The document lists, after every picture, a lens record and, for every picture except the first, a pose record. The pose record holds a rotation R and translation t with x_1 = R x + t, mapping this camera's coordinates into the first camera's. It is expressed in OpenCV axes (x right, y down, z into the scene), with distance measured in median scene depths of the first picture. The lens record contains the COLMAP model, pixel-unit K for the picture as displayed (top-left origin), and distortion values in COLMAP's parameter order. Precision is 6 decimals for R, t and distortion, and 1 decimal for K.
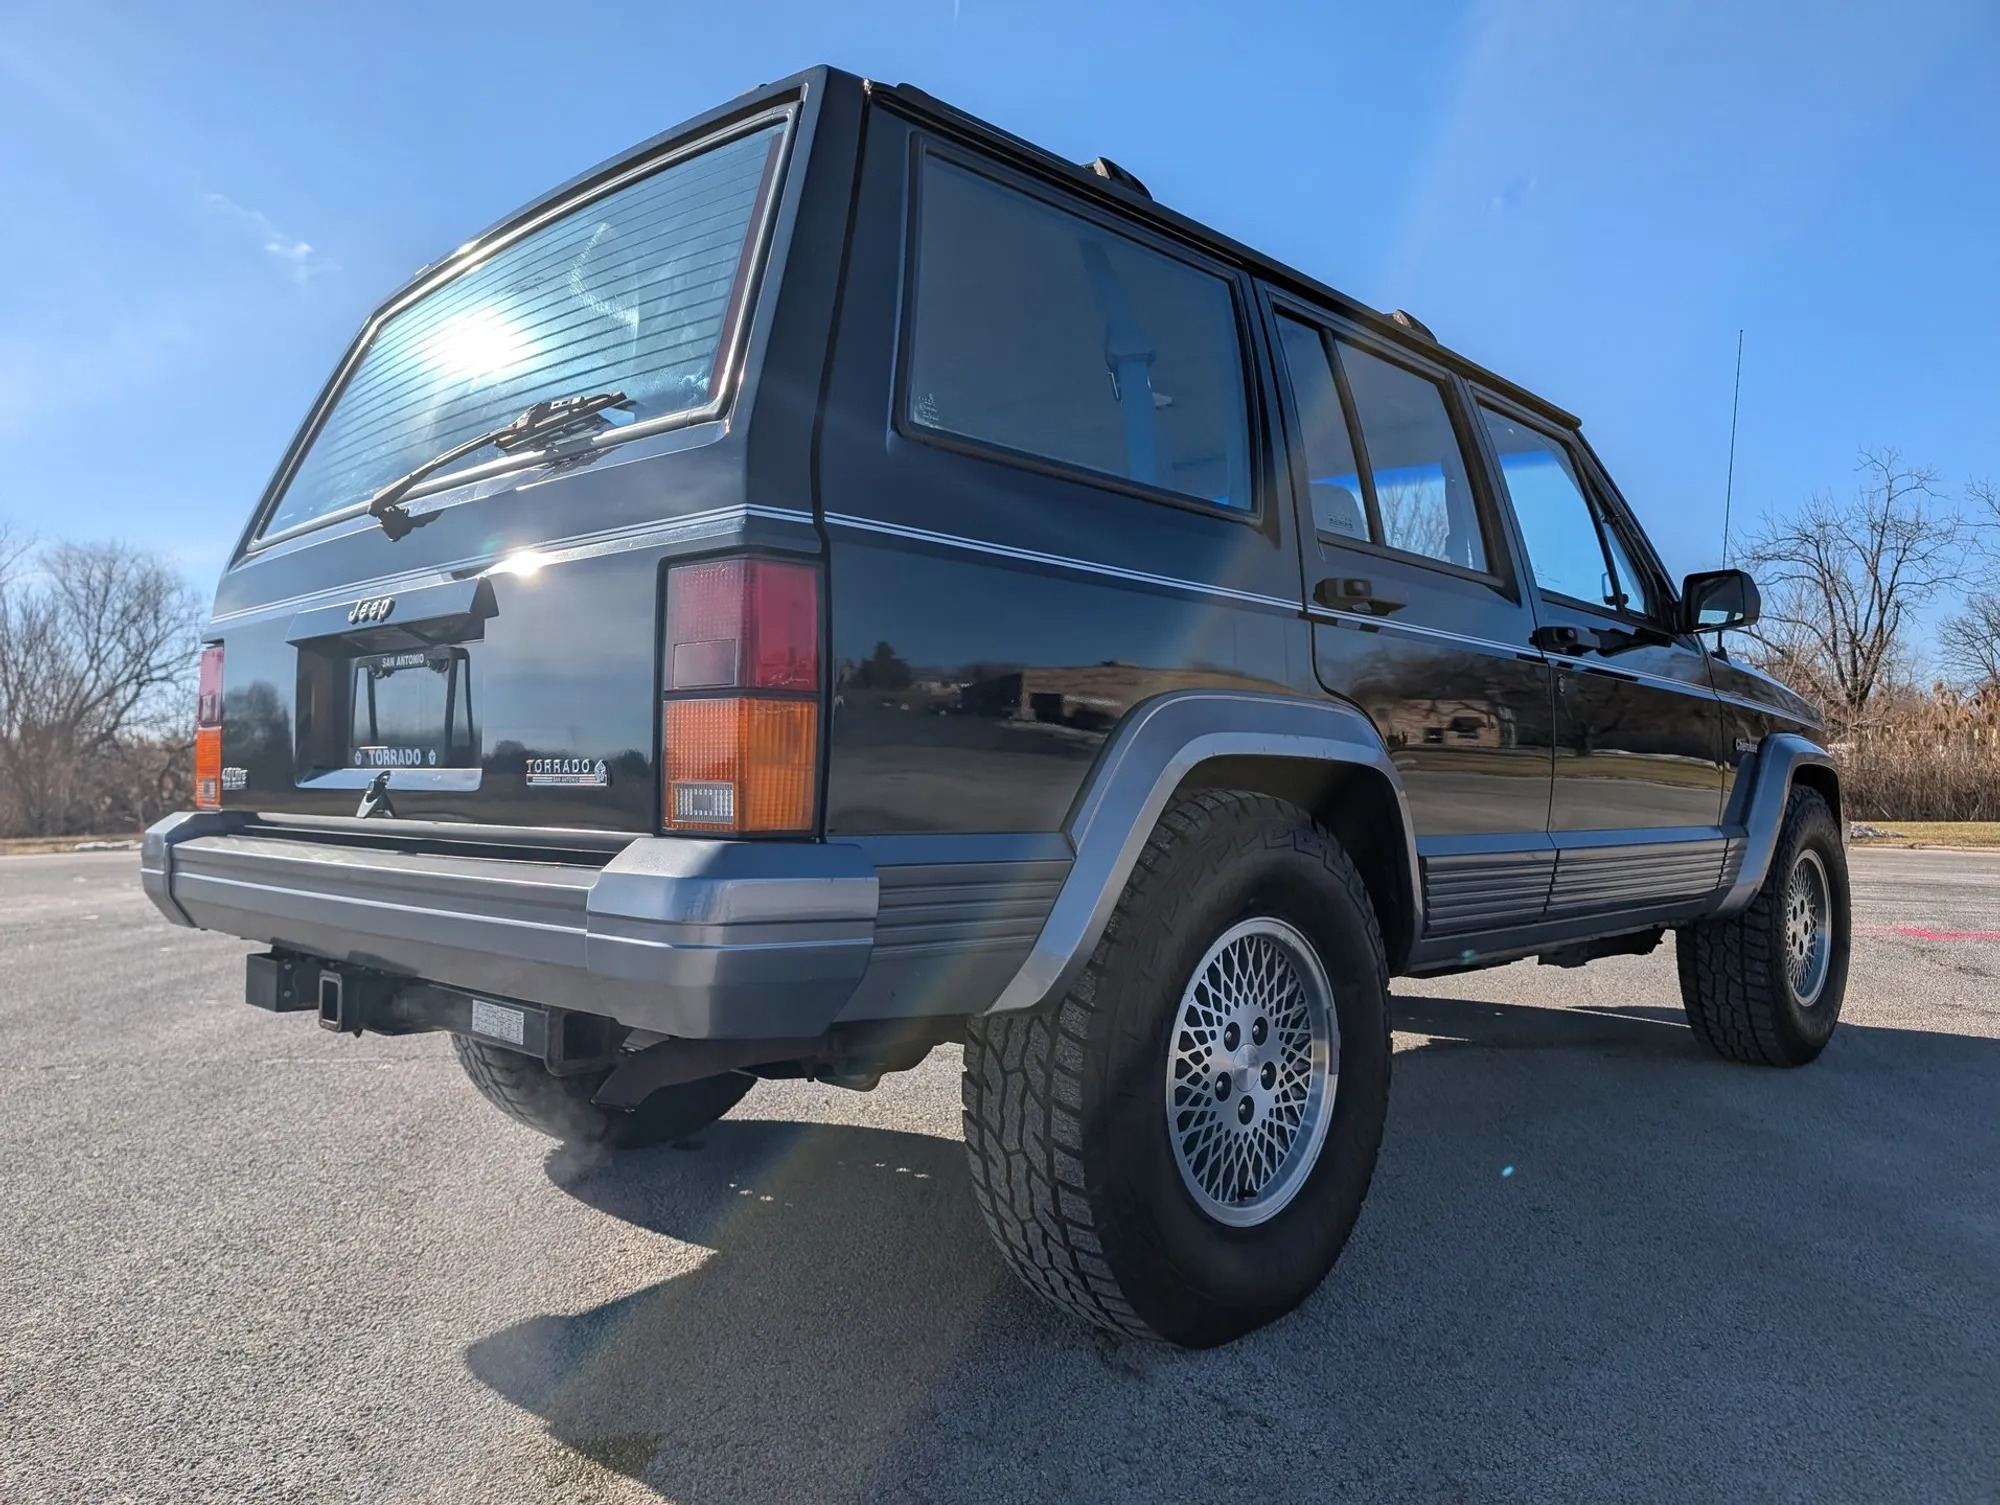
lens RADIAL K [[1545.4, 0, 1000.0], [0, 1545.4, 752.5], [0, 0, 1]] dist [0.007260, 0.000746]
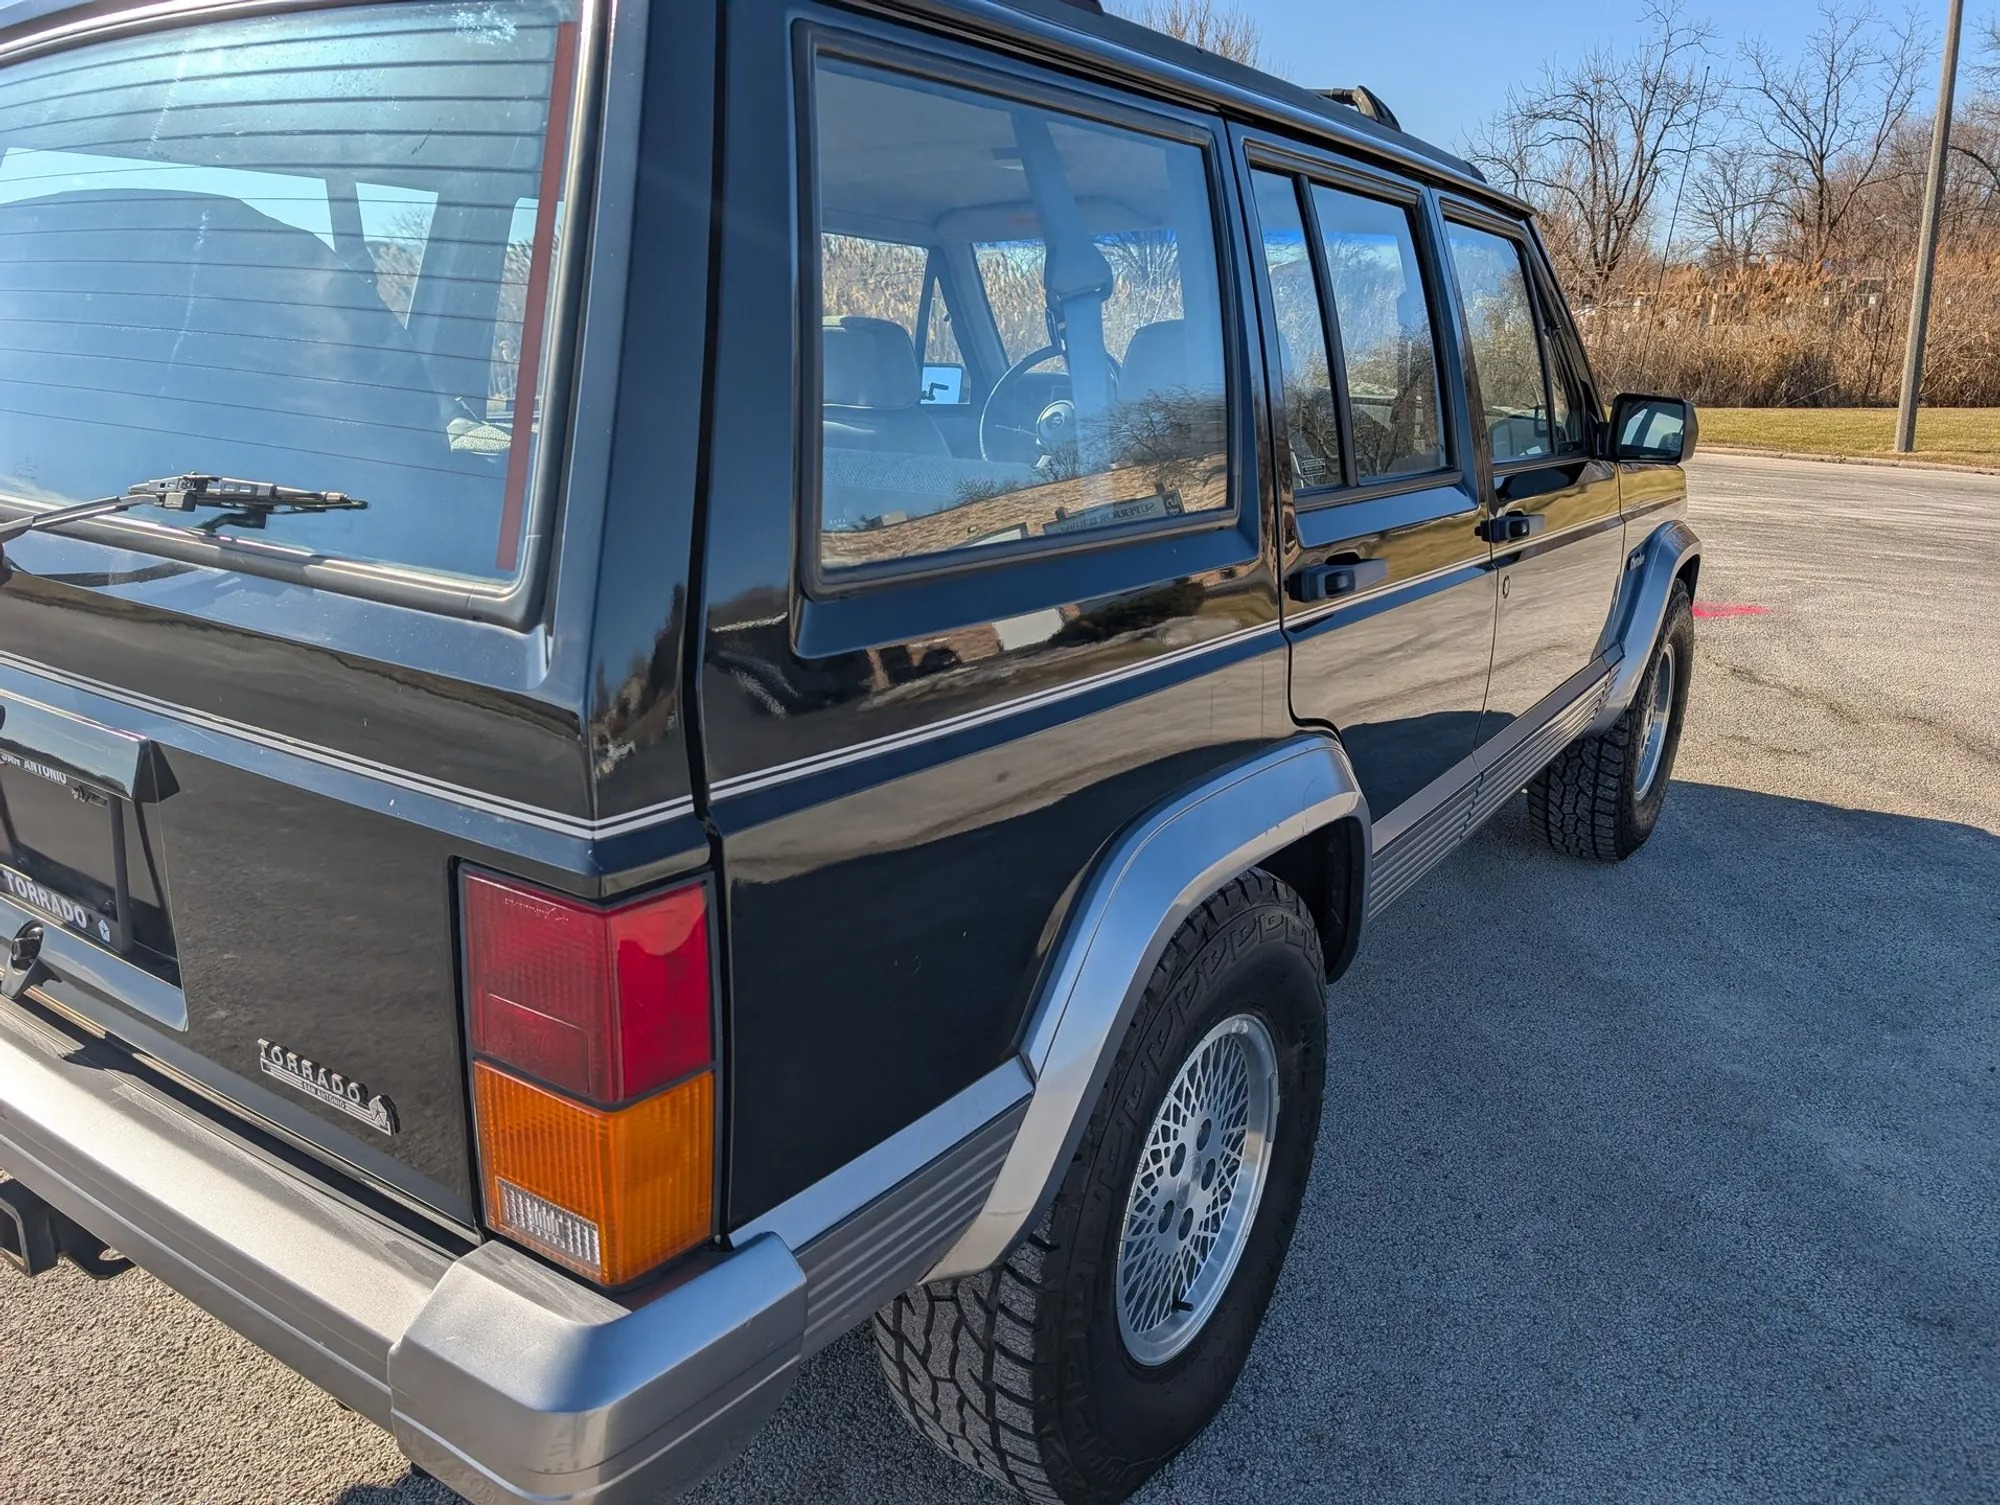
lens RADIAL K [[1502.0, 0, 1003.8], [0, 1502.0, 746.8], [0, 0, 1]] dist [0.002823, 0.002700]
pose [[0.985360, -0.030053, 0.167820, -0.076280], [-0.025312, 0.947644, 0.318323, -0.292469], [-0.168600, -0.317911, 0.933010, 0.316116]]
